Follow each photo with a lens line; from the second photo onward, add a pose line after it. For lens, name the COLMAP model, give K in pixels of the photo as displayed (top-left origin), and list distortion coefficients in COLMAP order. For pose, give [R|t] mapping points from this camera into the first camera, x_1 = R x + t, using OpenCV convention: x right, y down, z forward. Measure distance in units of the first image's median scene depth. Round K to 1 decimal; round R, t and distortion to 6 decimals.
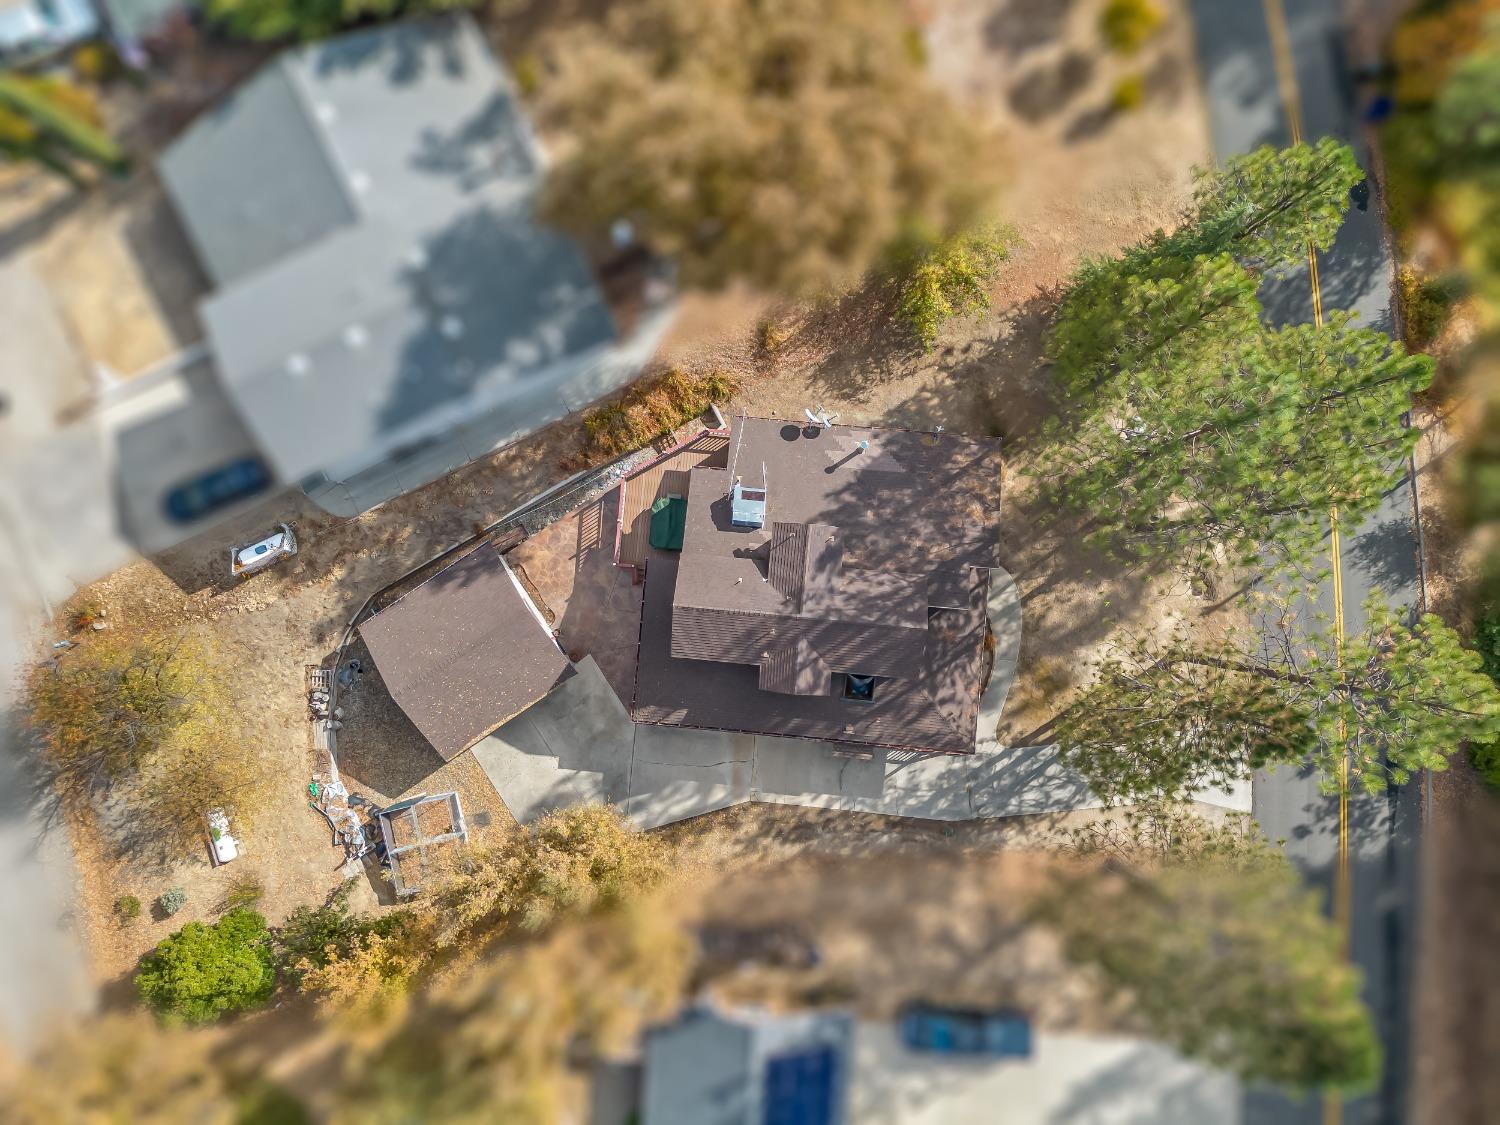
lens RADIAL K [[1061.7, 0, 745.7], [0, 1061.7, 565.7], [0, 0, 1]] dist [0.092591, -0.101162]
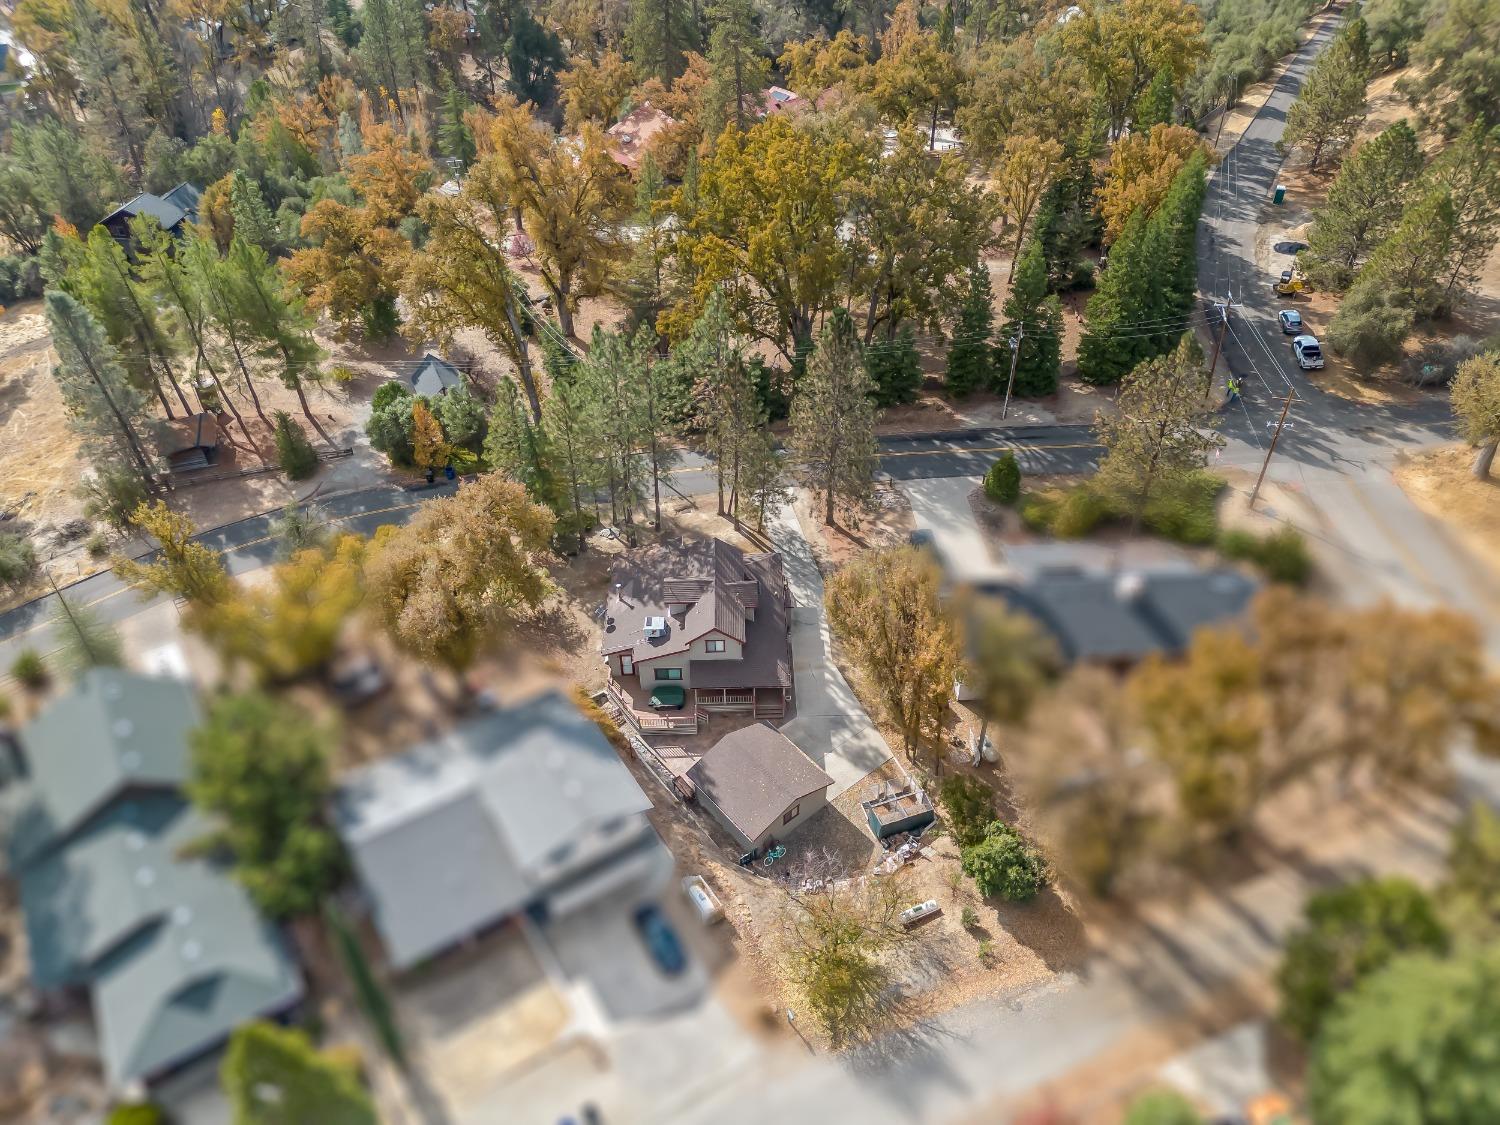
lens RADIAL K [[1061.7, 0, 745.7], [0, 1061.7, 565.7], [0, 0, 1]] dist [0.092591, -0.101162]
pose [[-0.109365, -0.620029, 0.776919, -1.220348], [0.993735, -0.050108, 0.099896, -0.072471], [-0.023008, 0.782977, 0.621625, -0.149596]]
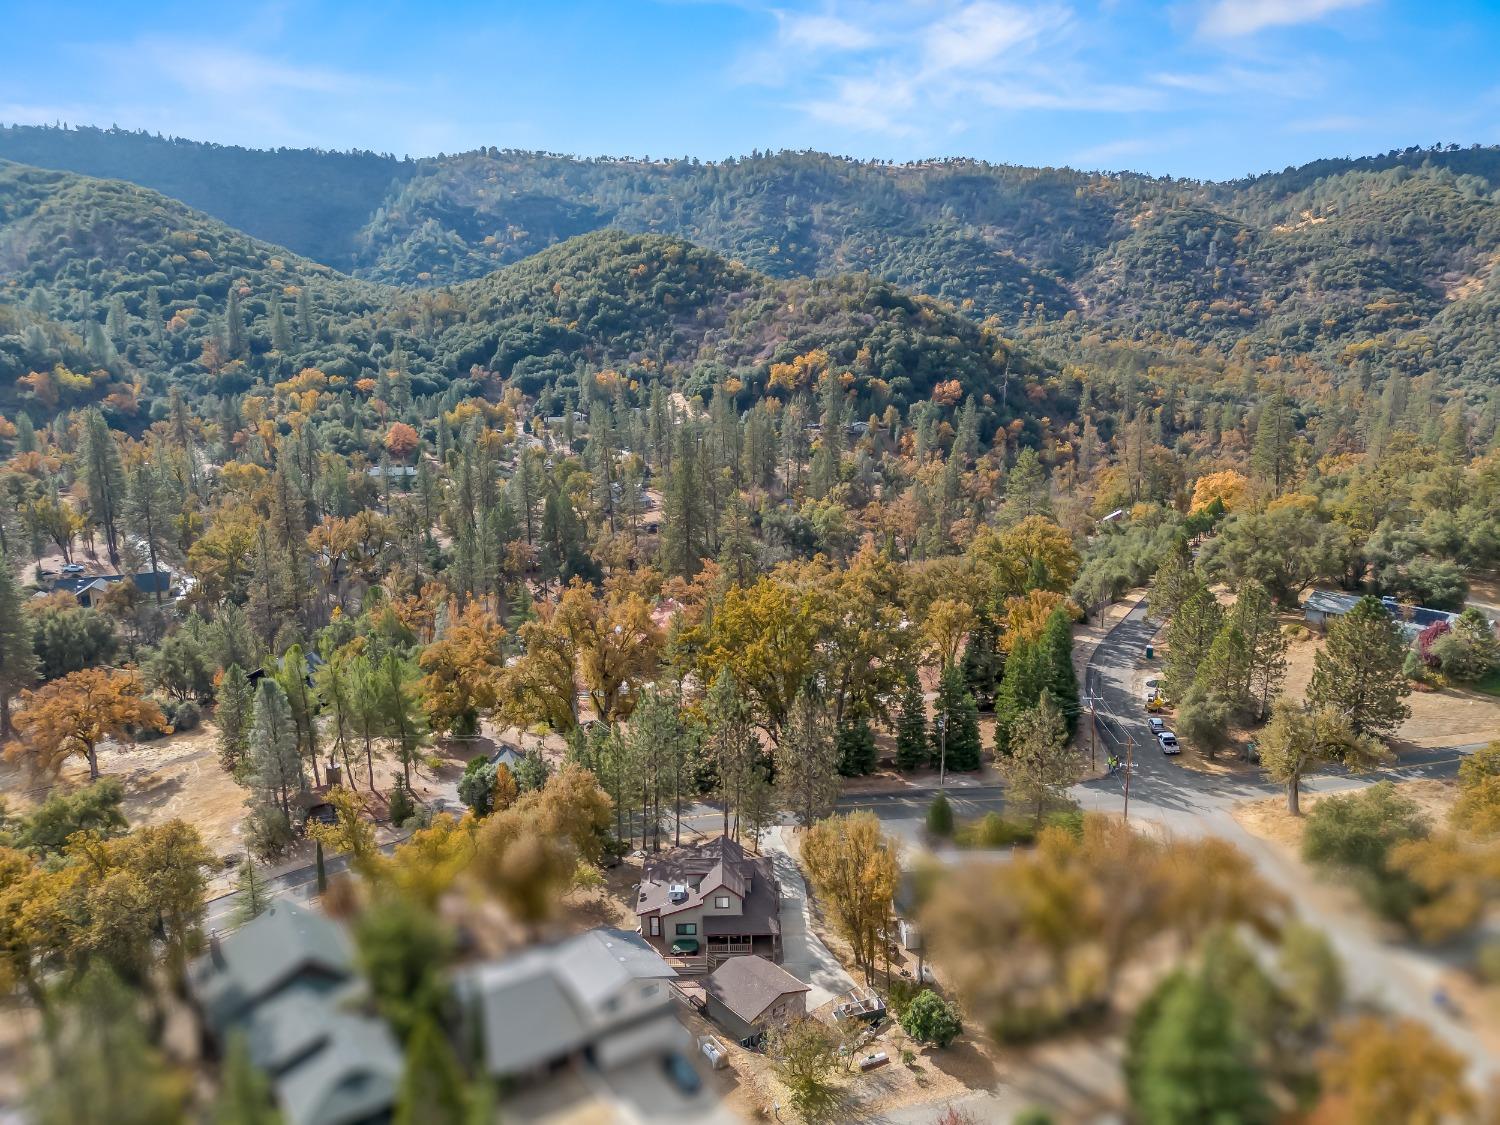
lens RADIAL K [[1061.7, 0, 745.7], [0, 1061.7, 565.7], [0, 0, 1]] dist [0.092591, -0.101162]
pose [[-0.108643, -0.189136, 0.975922, -2.036950], [0.993844, 0.000741, 0.110782, -0.157480], [-0.021676, 0.981951, 0.187891, -0.138663]]
